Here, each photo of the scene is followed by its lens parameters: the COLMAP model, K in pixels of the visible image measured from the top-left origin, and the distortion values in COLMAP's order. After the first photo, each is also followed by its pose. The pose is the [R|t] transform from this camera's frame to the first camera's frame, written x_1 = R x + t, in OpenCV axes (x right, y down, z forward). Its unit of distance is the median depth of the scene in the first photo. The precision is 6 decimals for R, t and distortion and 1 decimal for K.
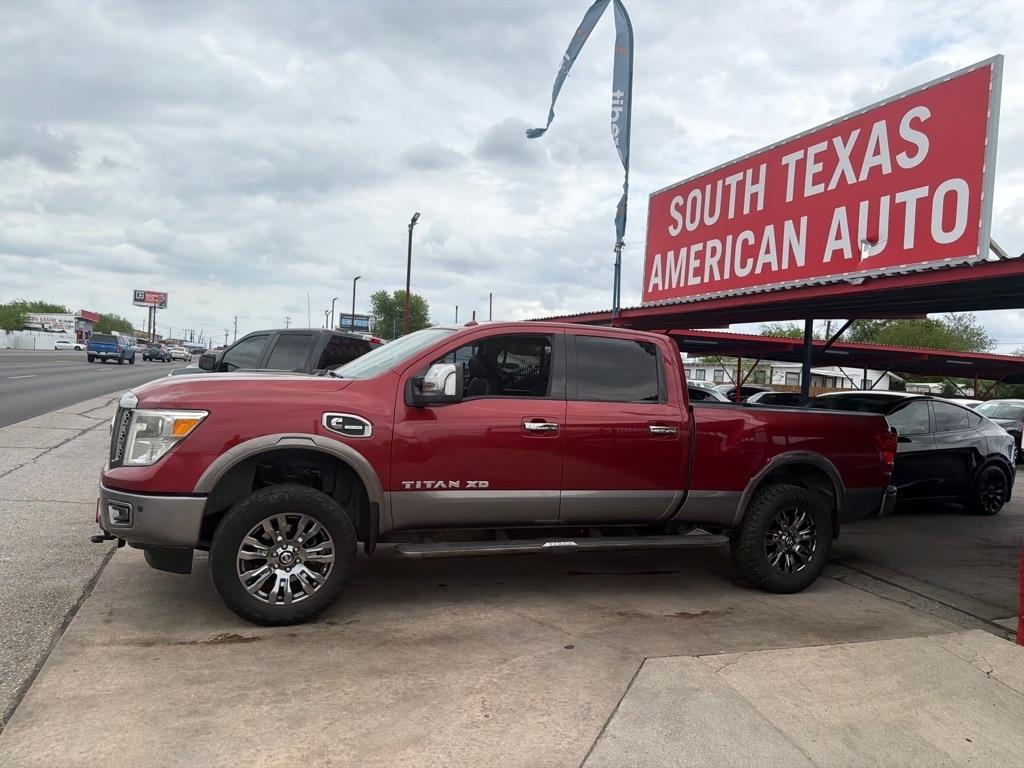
lens RADIAL K [[723.1, 0, 520.0], [0, 723.1, 392.5], [0, 0, 1]] dist [0.037786, -0.047434]
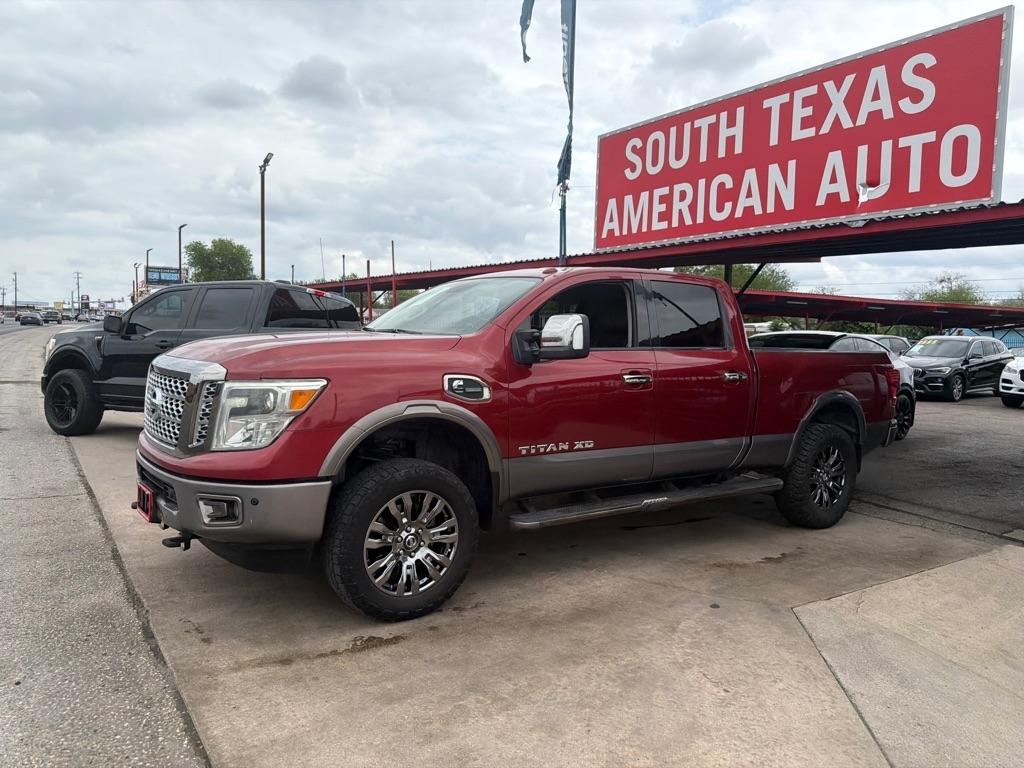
lens RADIAL K [[724.7, 0, 511.3], [0, 724.7, 384.7], [0, 0, 1]] dist [0.039135, -0.051170]
pose [[0.974369, -0.050197, 0.219286, -0.296022], [0.037678, 0.997432, 0.060909, -0.007853], [-0.221780, -0.051085, 0.973758, 0.102240]]
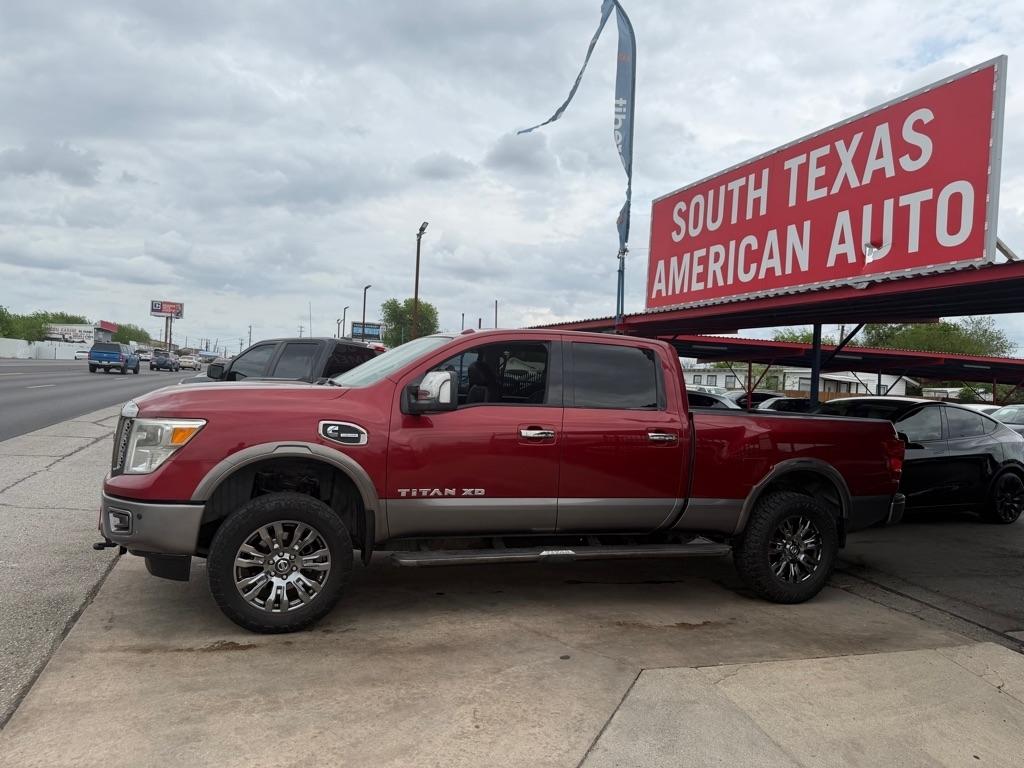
lens RADIAL K [[723.6, 0, 505.3], [0, 723.6, 385.4], [0, 0, 1]] dist [0.033865, -0.041968]
pose [[0.999381, -0.004775, -0.034852, 0.017217], [0.004097, 0.999802, -0.019495, -0.000567], [0.034938, 0.019341, 0.999202, 0.000613]]
